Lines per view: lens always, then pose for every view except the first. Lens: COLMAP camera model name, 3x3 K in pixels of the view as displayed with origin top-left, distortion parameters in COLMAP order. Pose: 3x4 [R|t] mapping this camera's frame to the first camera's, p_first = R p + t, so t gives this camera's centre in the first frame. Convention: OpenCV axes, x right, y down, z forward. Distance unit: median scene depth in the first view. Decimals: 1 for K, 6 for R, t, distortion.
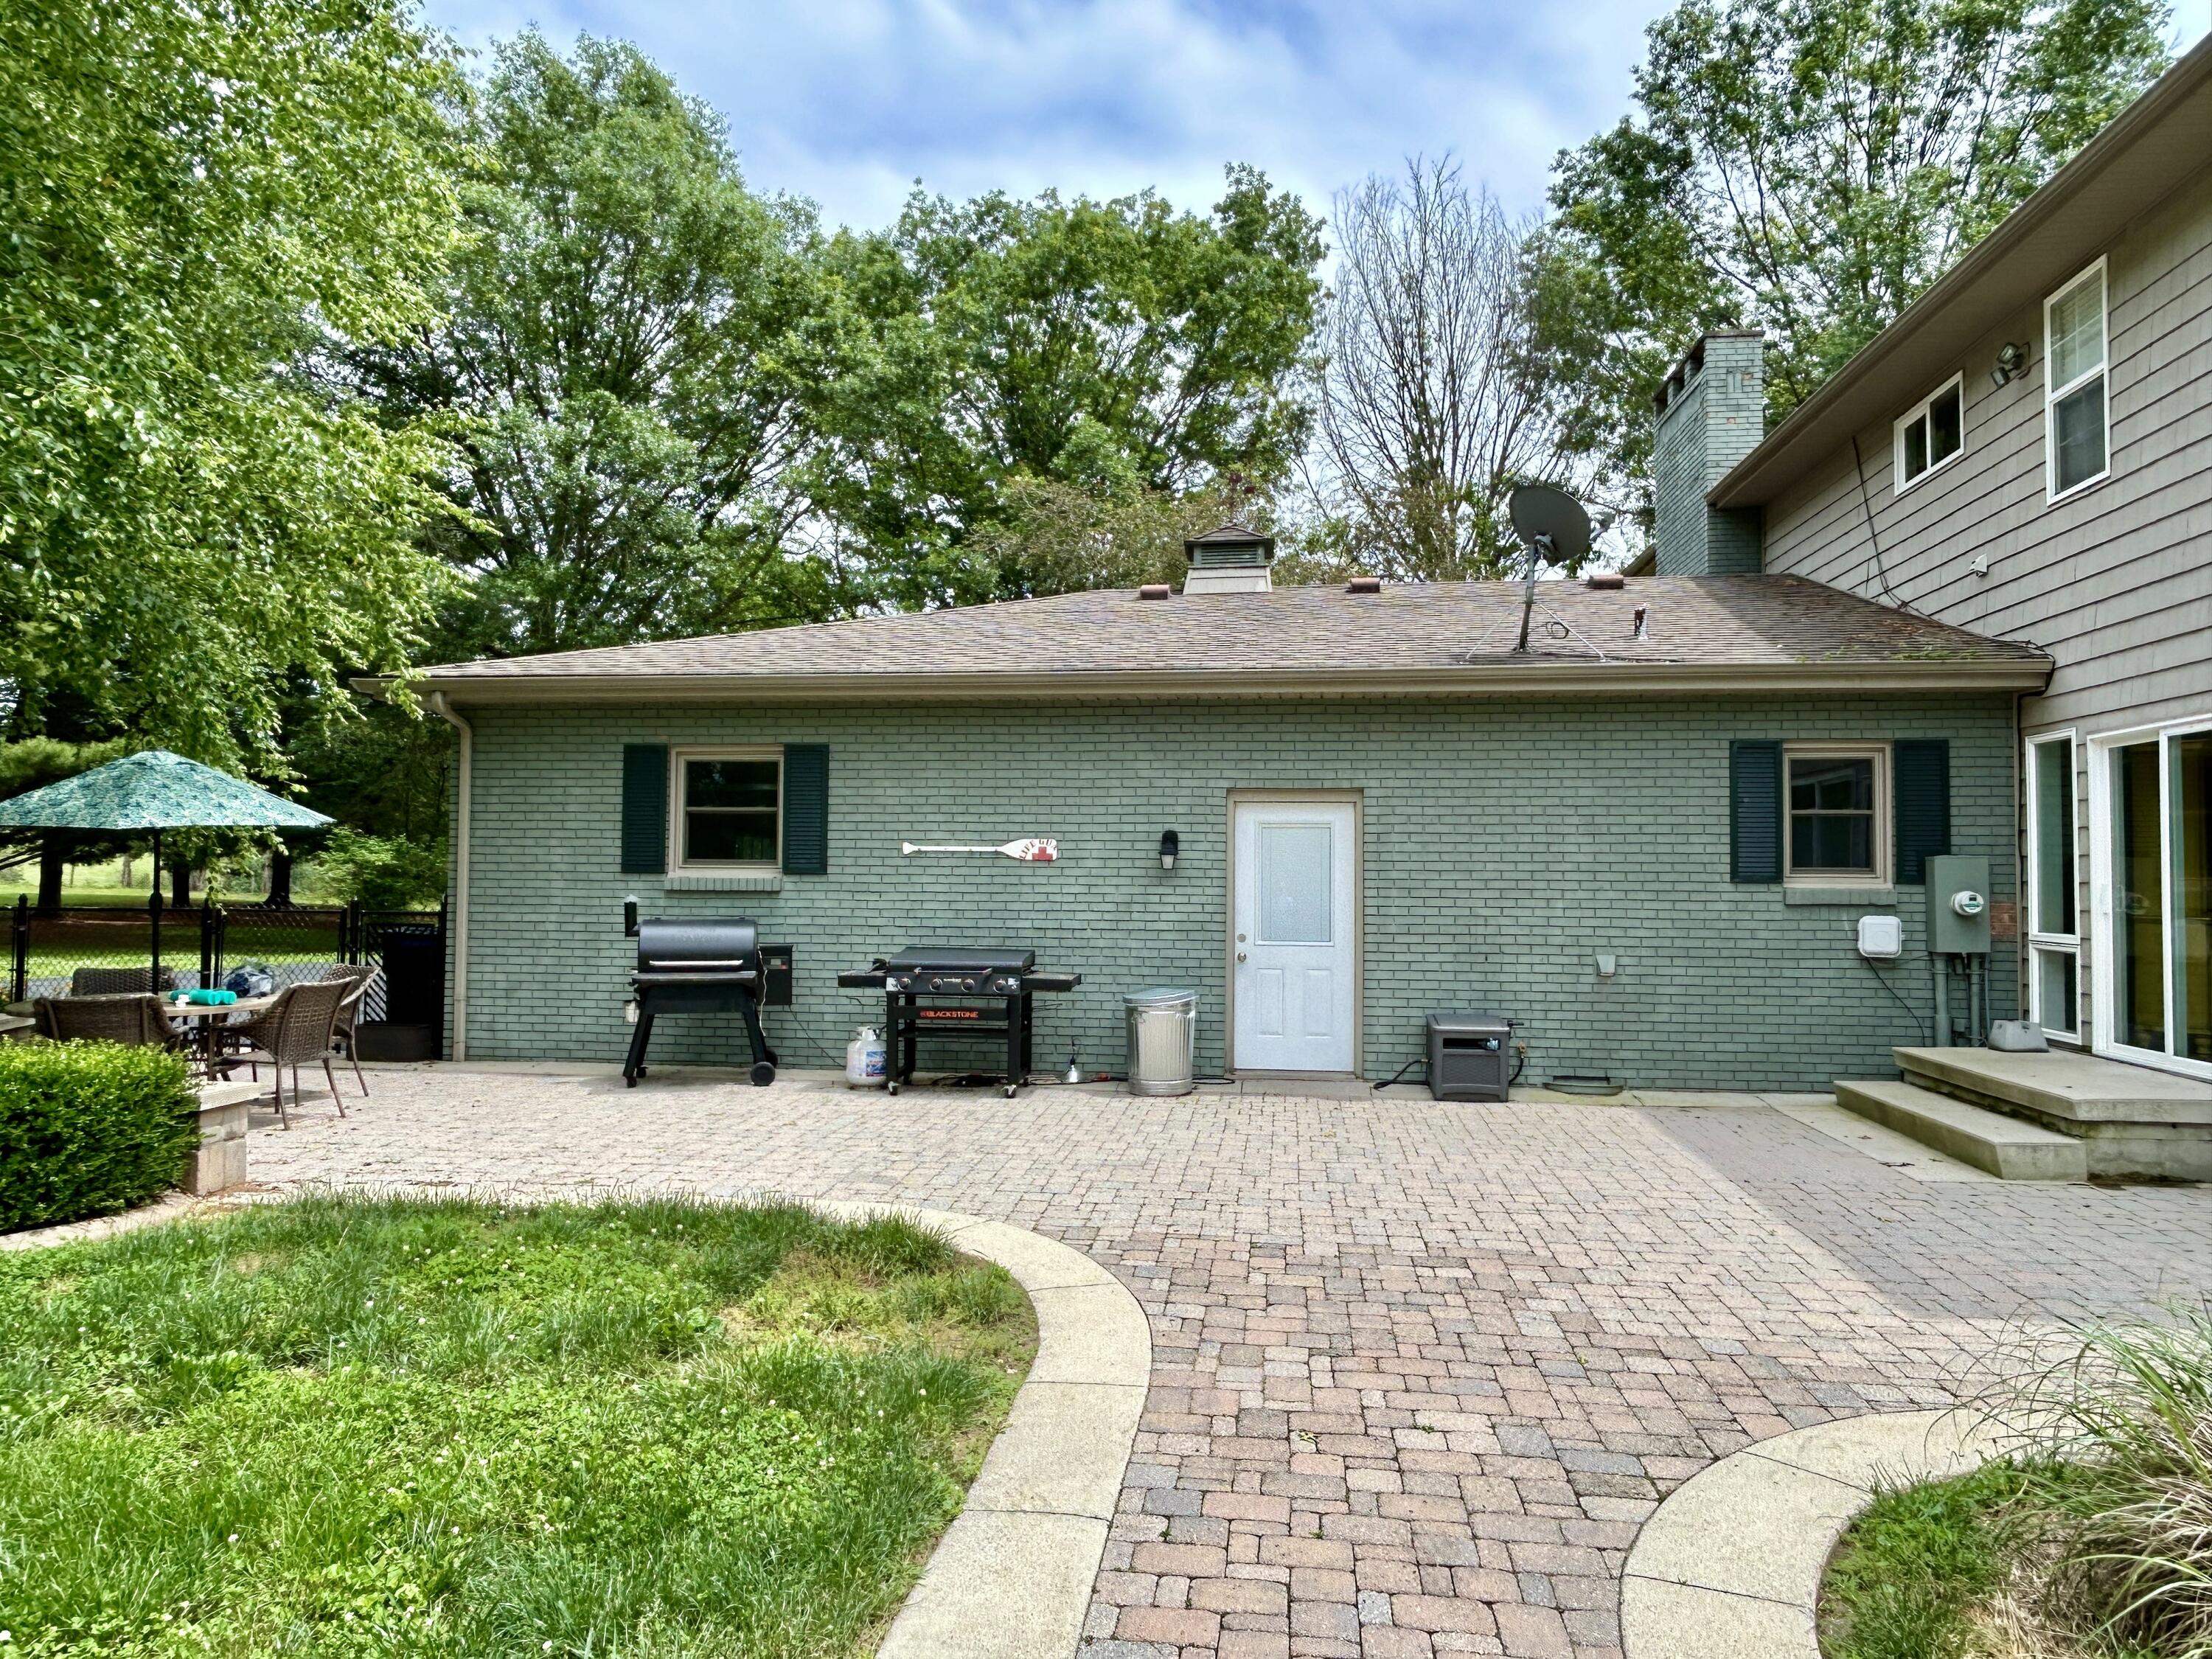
lens RADIAL K [[1448.5, 0, 1113.0], [0, 1448.5, 821.4], [0, 0, 1]] dist [0.004455, 0.002651]
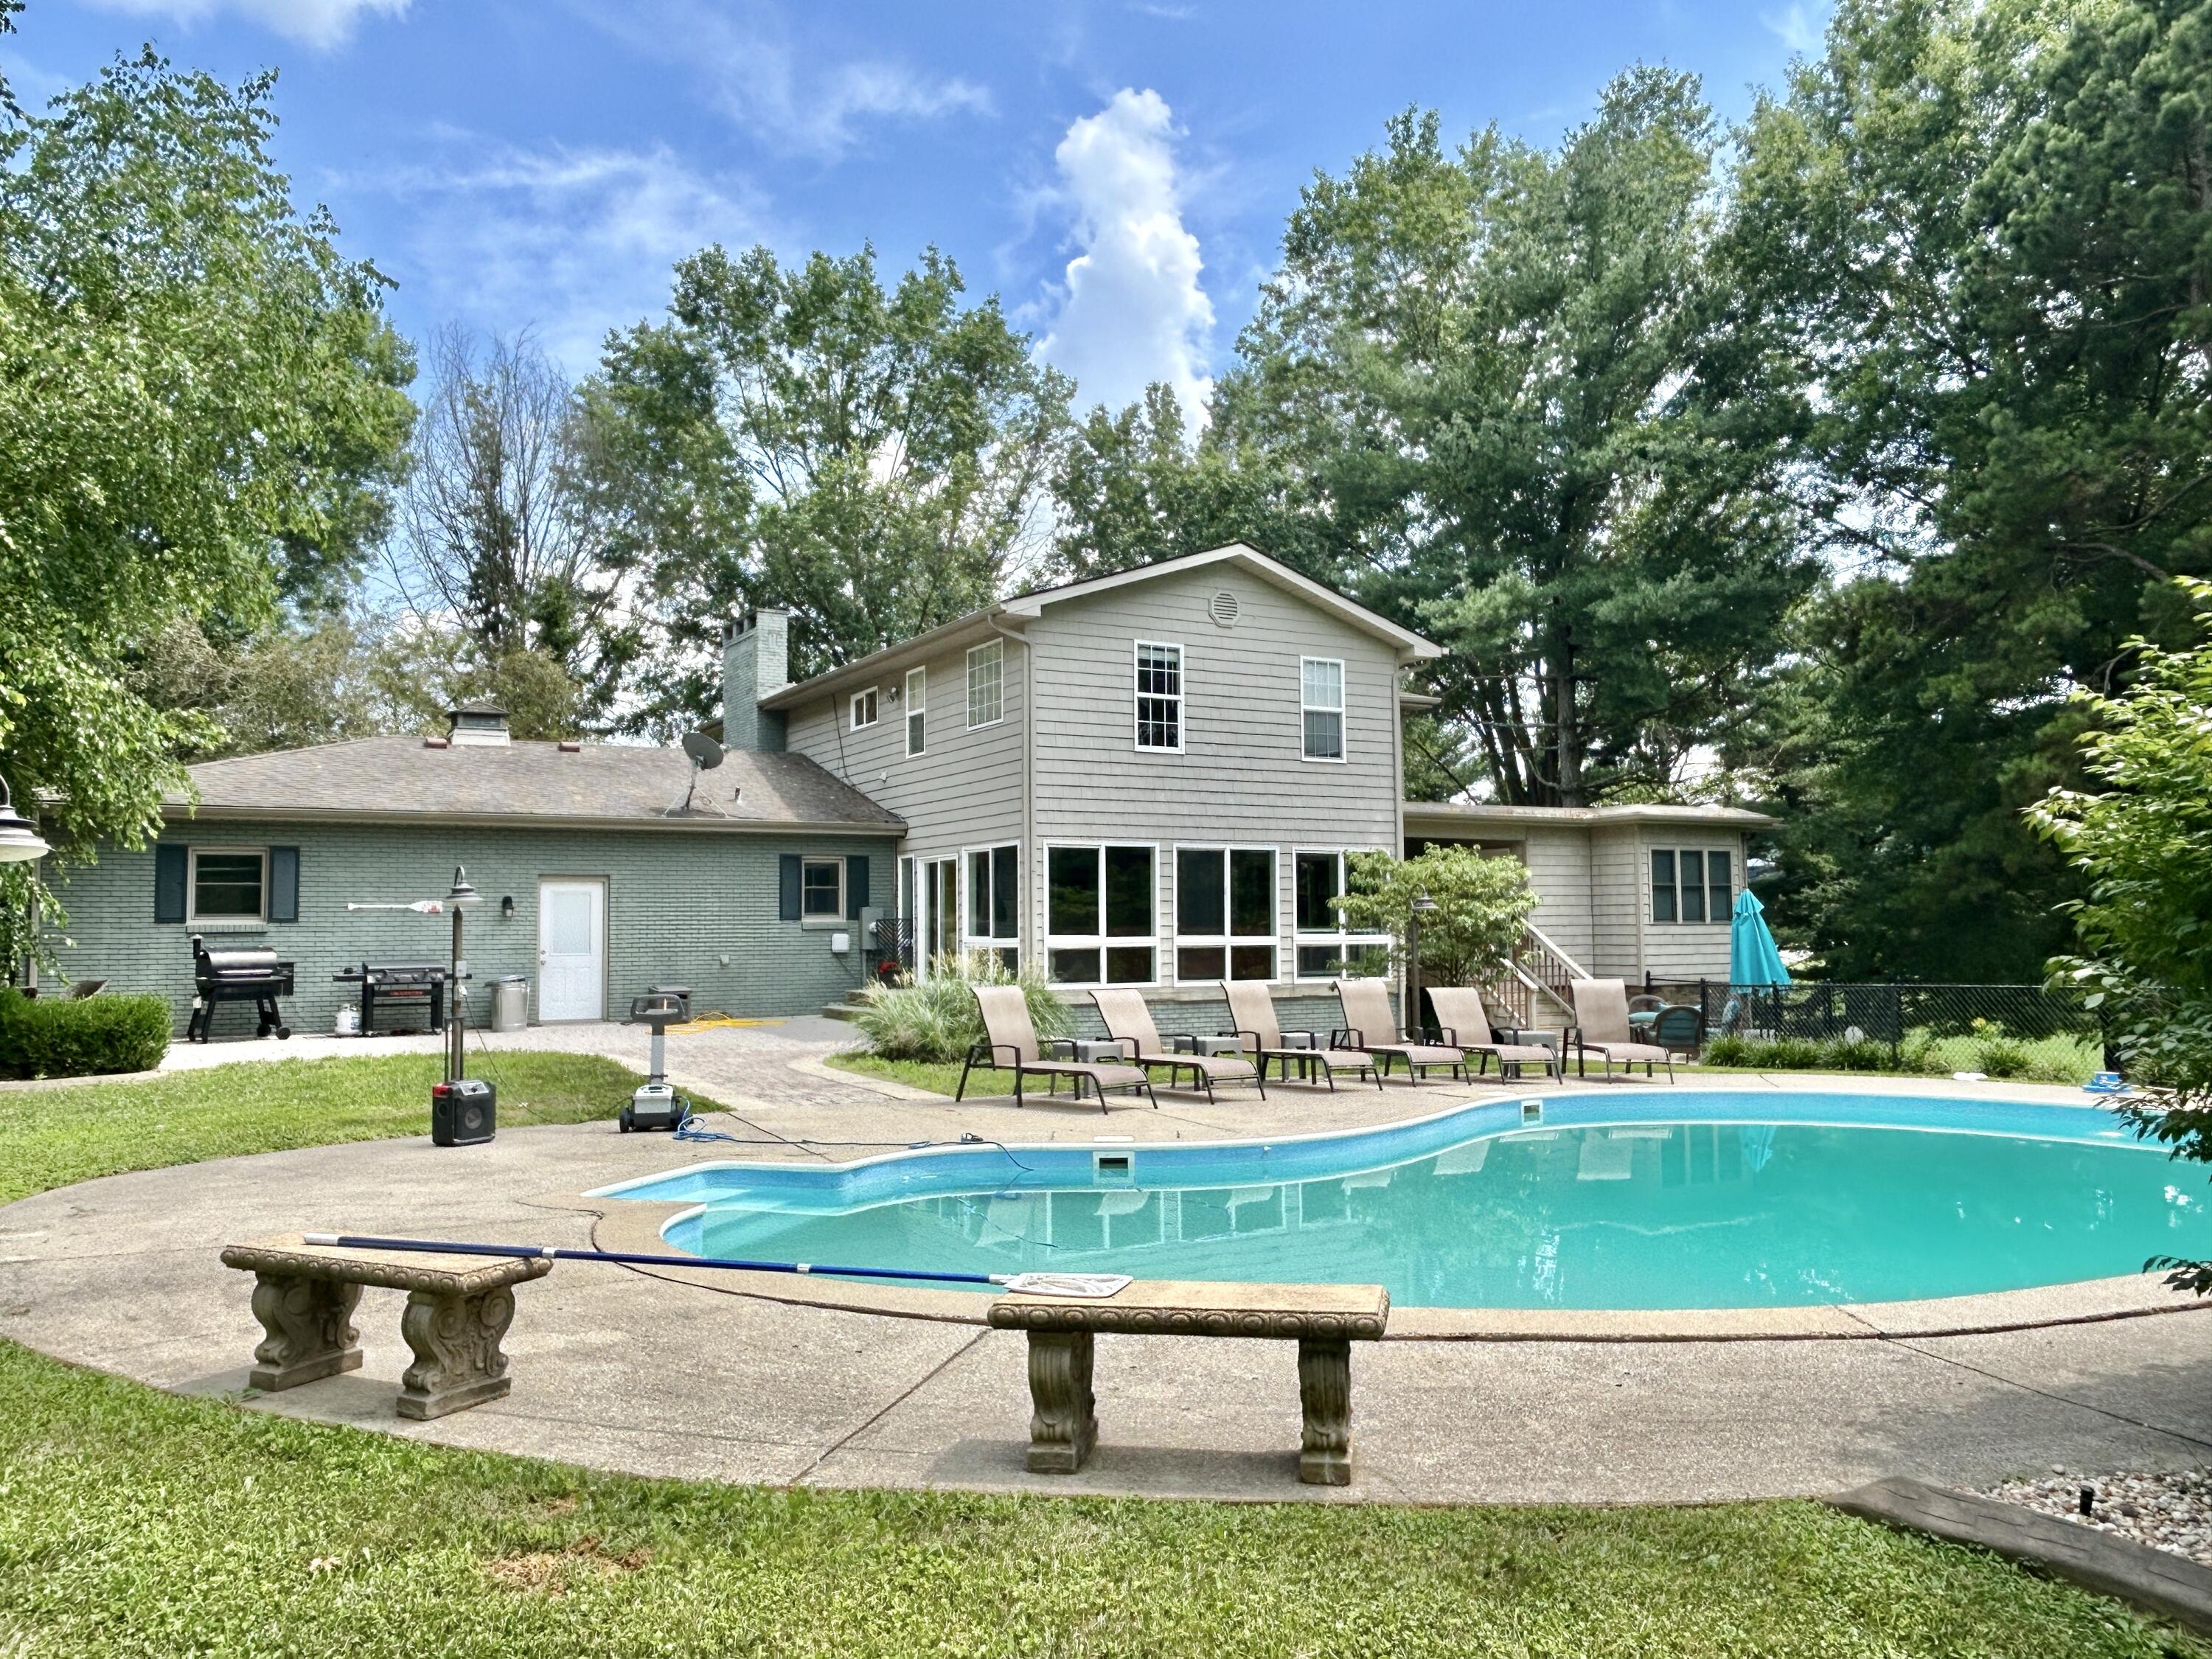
lens RADIAL K [[1605.2, 0, 1109.6], [0, 1605.2, 827.5], [0, 0, 1]] dist [0.003675, -0.001426]
pose [[0.794782, 0.022972, 0.606461, -0.611422], [-0.009409, 0.999630, -0.025534, -0.037701], [-0.606823, 0.014588, 0.794703, -1.154215]]
